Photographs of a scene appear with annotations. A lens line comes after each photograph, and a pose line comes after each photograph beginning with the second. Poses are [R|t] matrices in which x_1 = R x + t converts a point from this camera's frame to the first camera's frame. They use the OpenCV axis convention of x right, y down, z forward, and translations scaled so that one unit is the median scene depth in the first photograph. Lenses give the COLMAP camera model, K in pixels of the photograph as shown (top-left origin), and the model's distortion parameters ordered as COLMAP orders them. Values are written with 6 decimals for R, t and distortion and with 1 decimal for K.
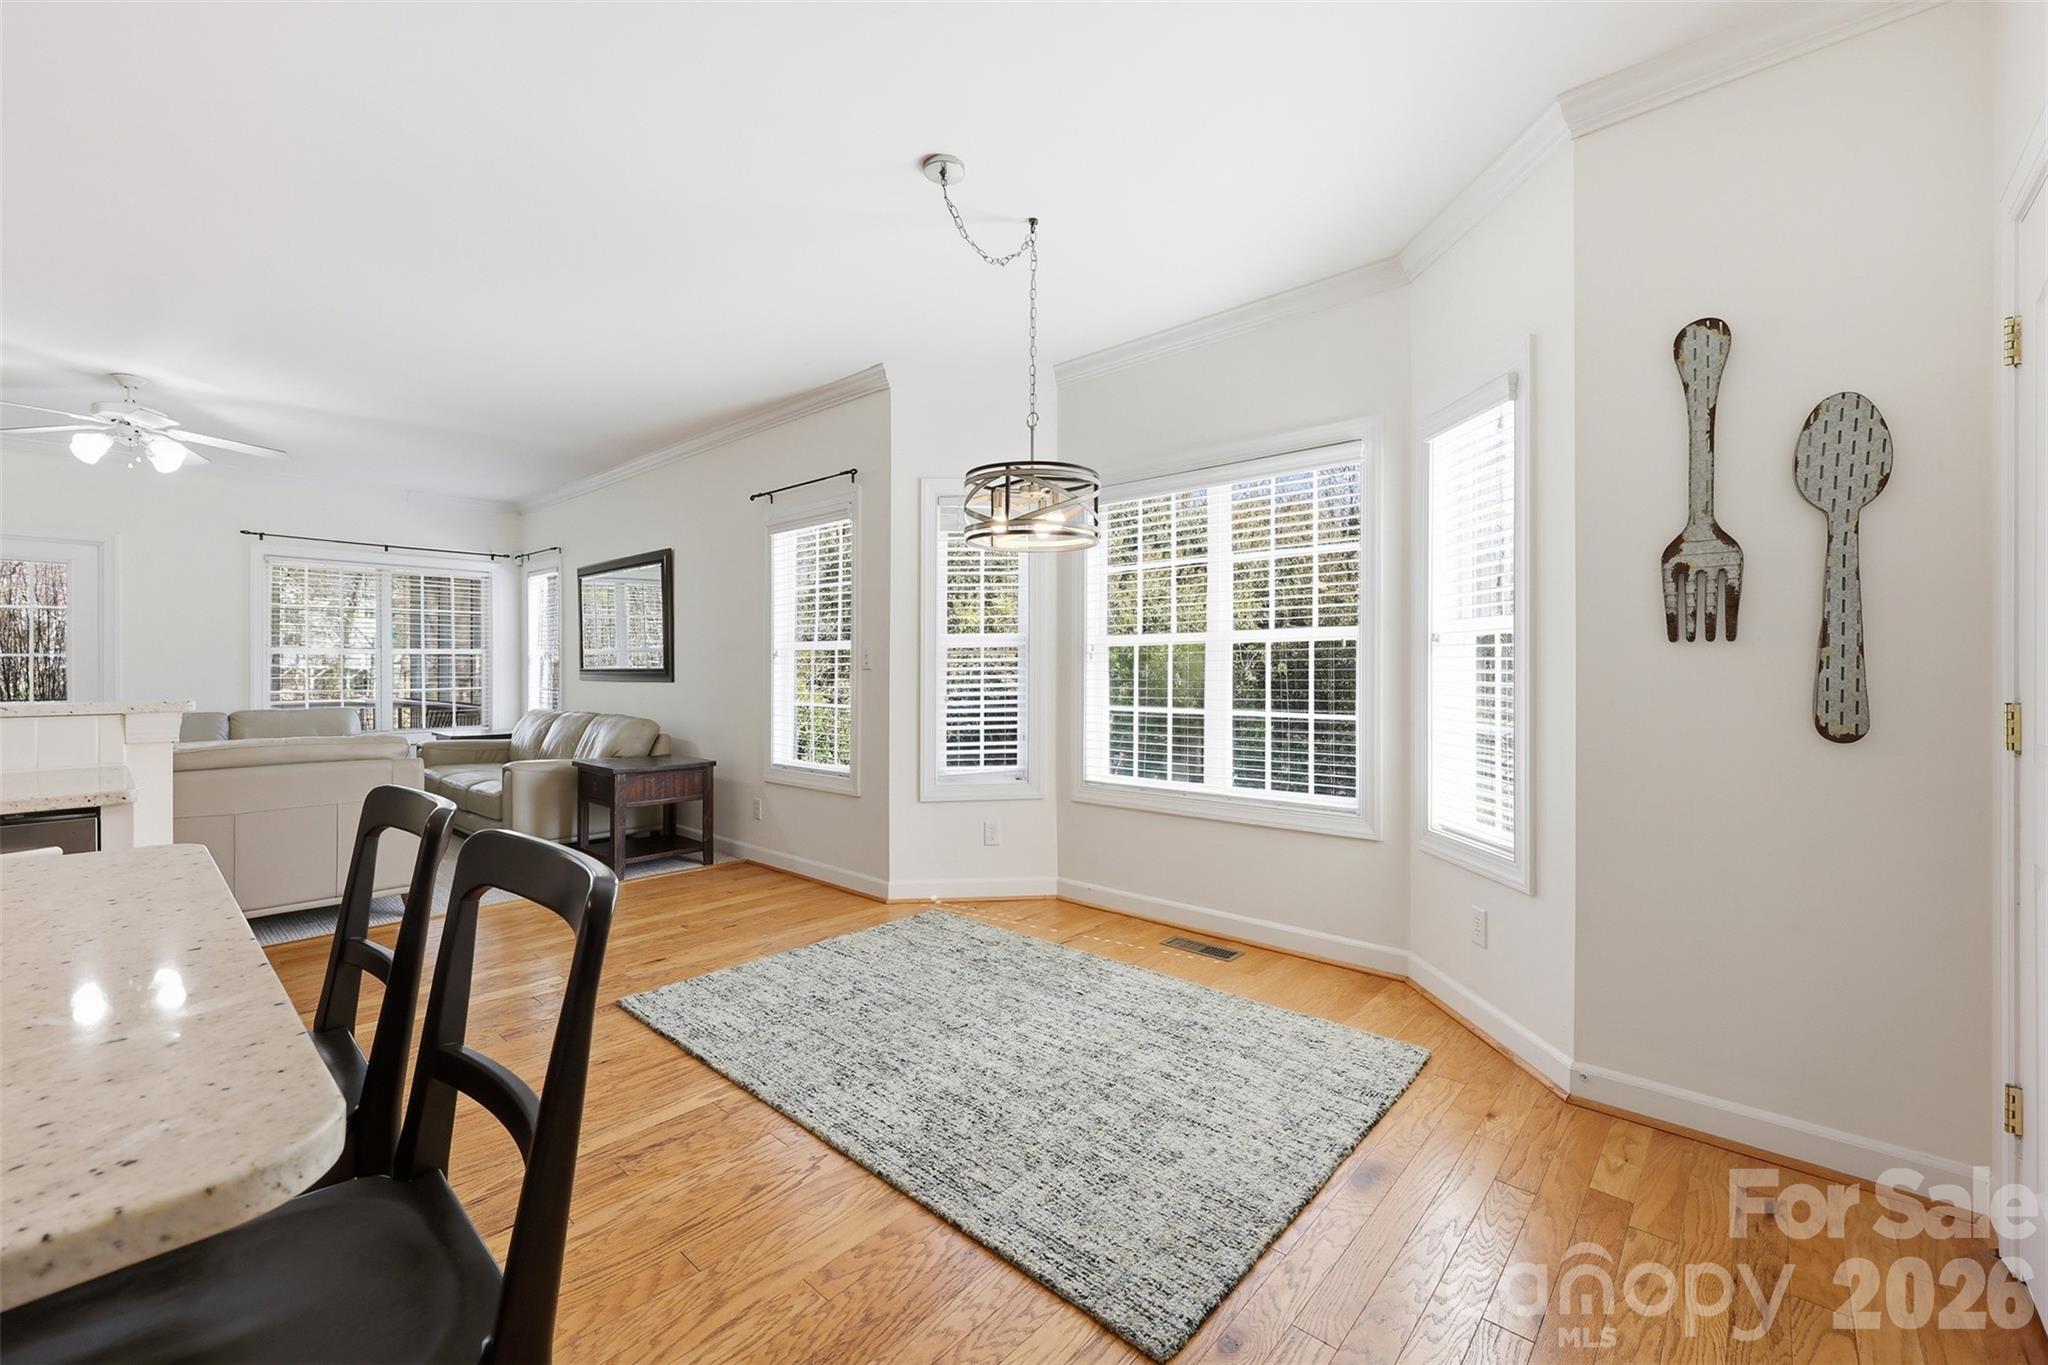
lens RADIAL K [[832.1, 0, 1015.6], [0, 832.1, 674.5], [0, 0, 1]] dist [-0.002592, 0.000556]
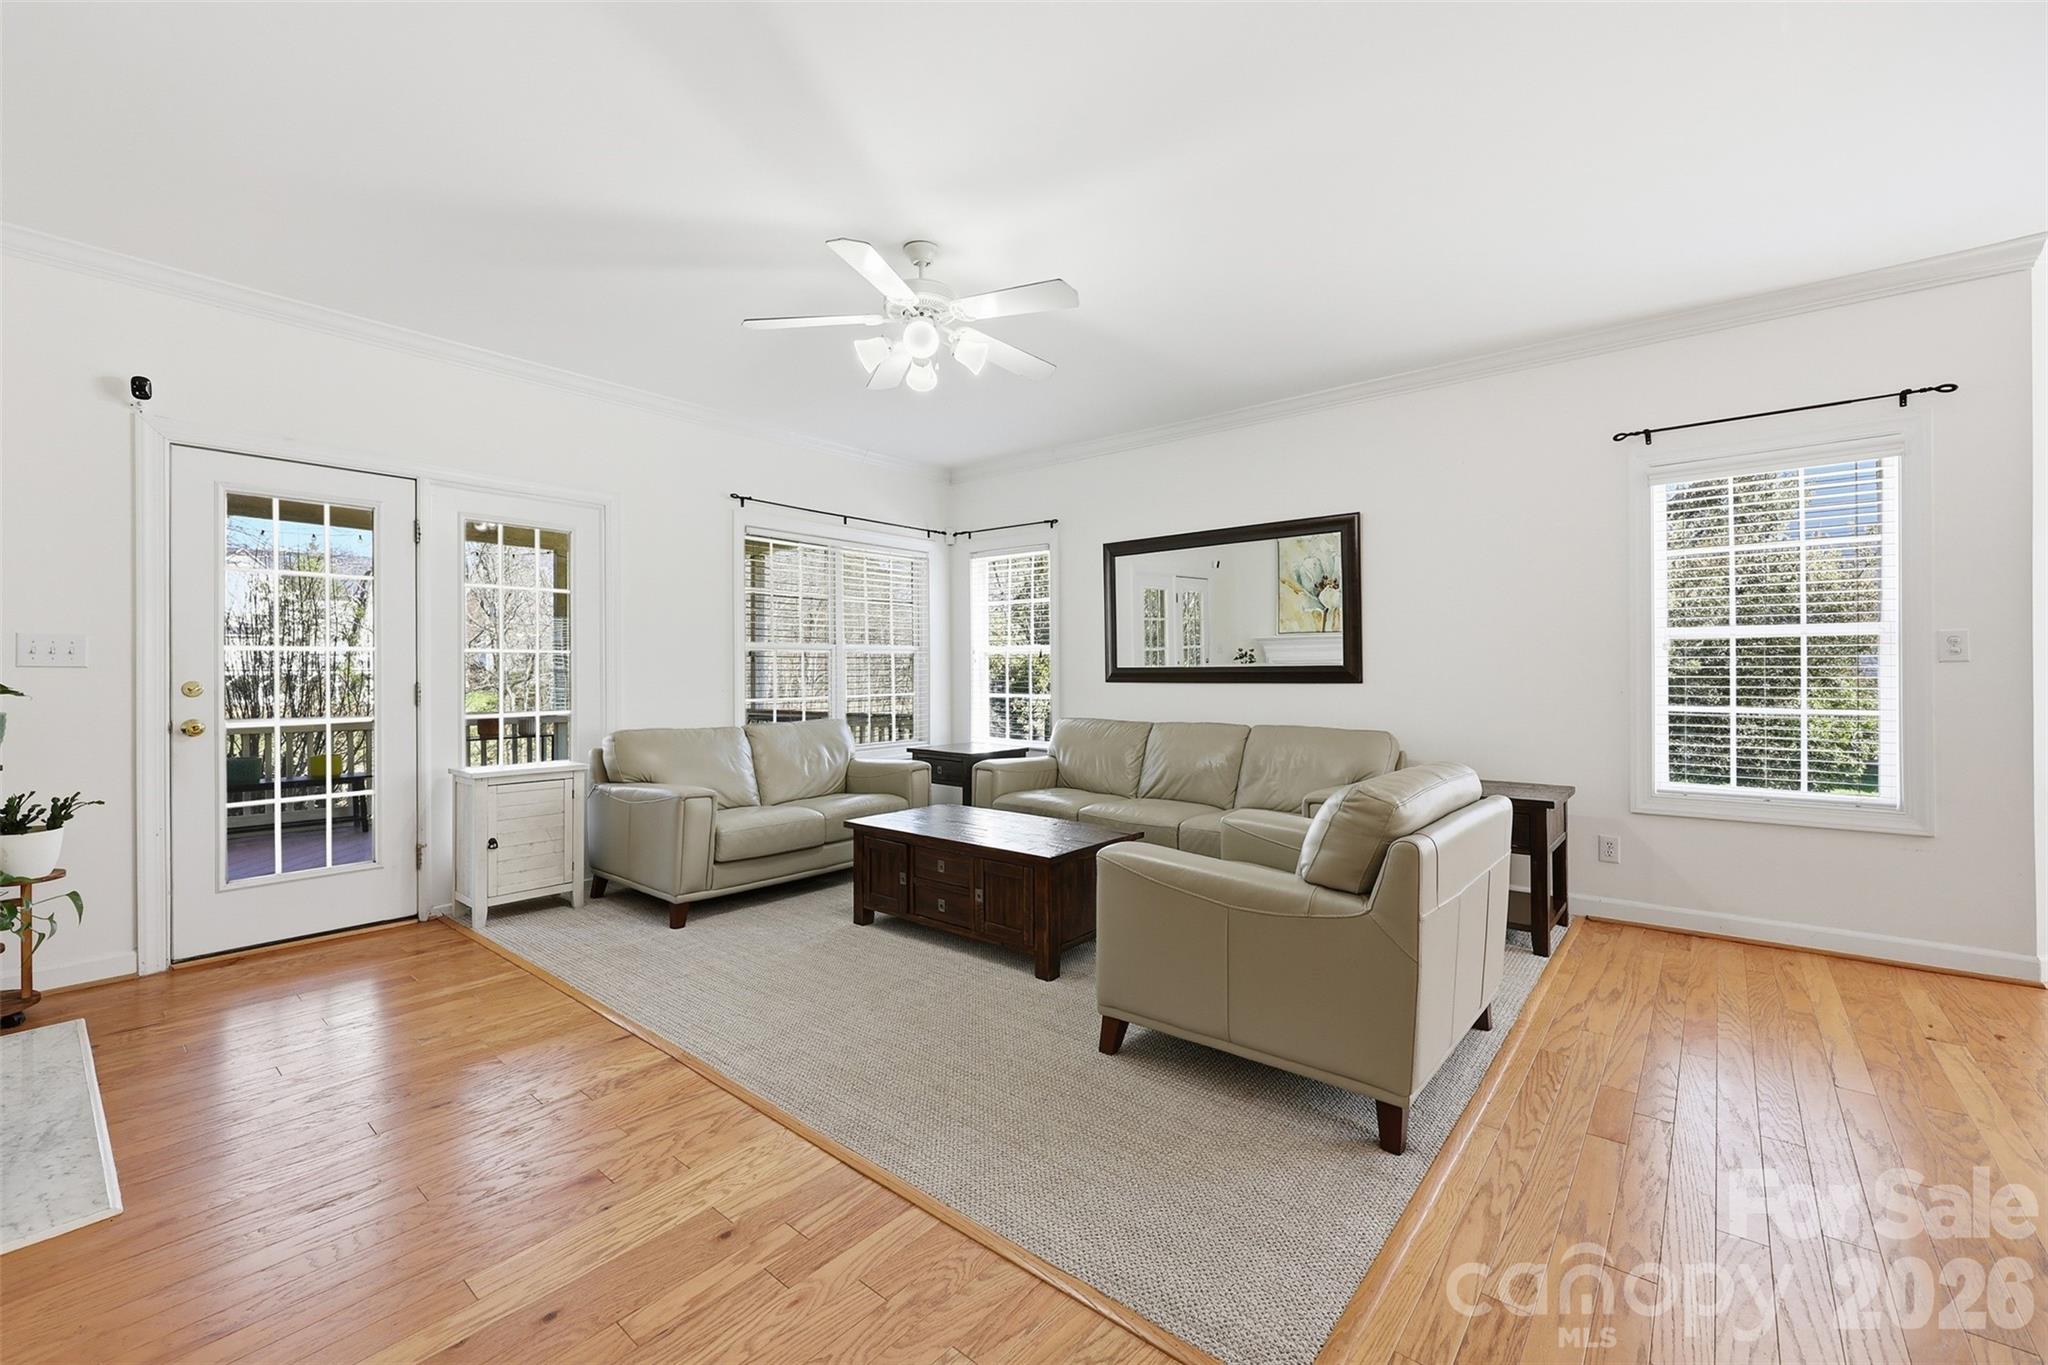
lens RADIAL K [[832.1, 0, 1028.4], [0, 832.1, 668.5], [0, 0, 1]] dist [-0.002592, 0.000556]
pose [[0.999261, -0.009052, 0.037368, -1.500539], [0.009149, 0.999955, -0.002409, -0.009812], [-0.037345, 0.002749, 0.999299, 0.449044]]
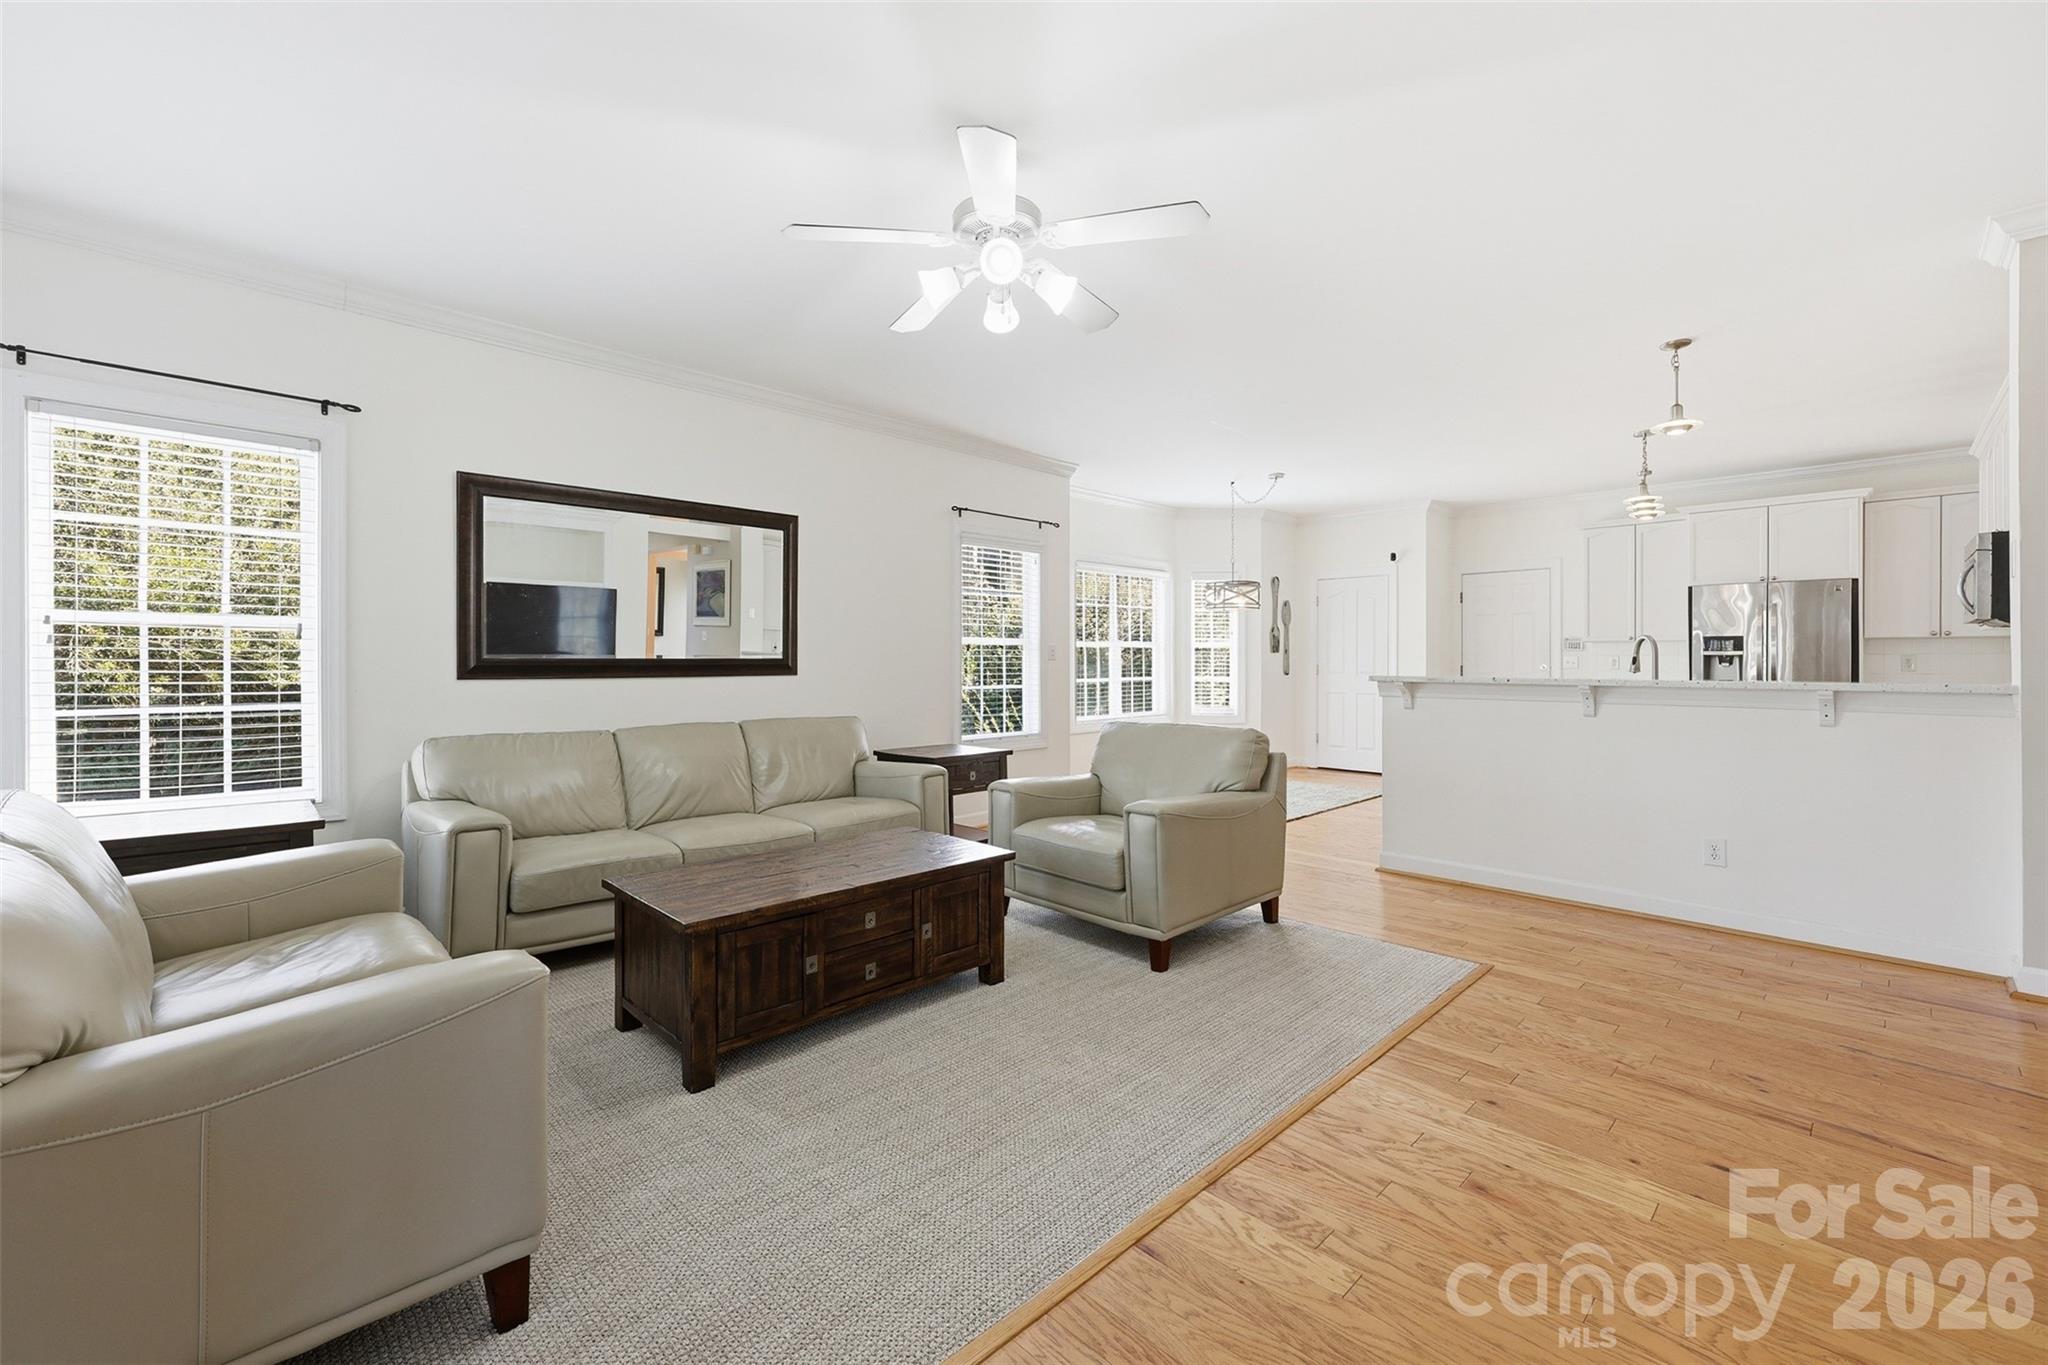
lens RADIAL K [[832.1, 0, 1023.0], [0, 832.1, 666.2], [0, 0, 1]] dist [-0.002592, 0.000556]
pose [[0.073817, -0.012490, 0.997194, -2.465860], [-0.001951, 0.999918, 0.012668, -0.020320], [-0.997270, -0.002881, 0.073787, 1.402843]]
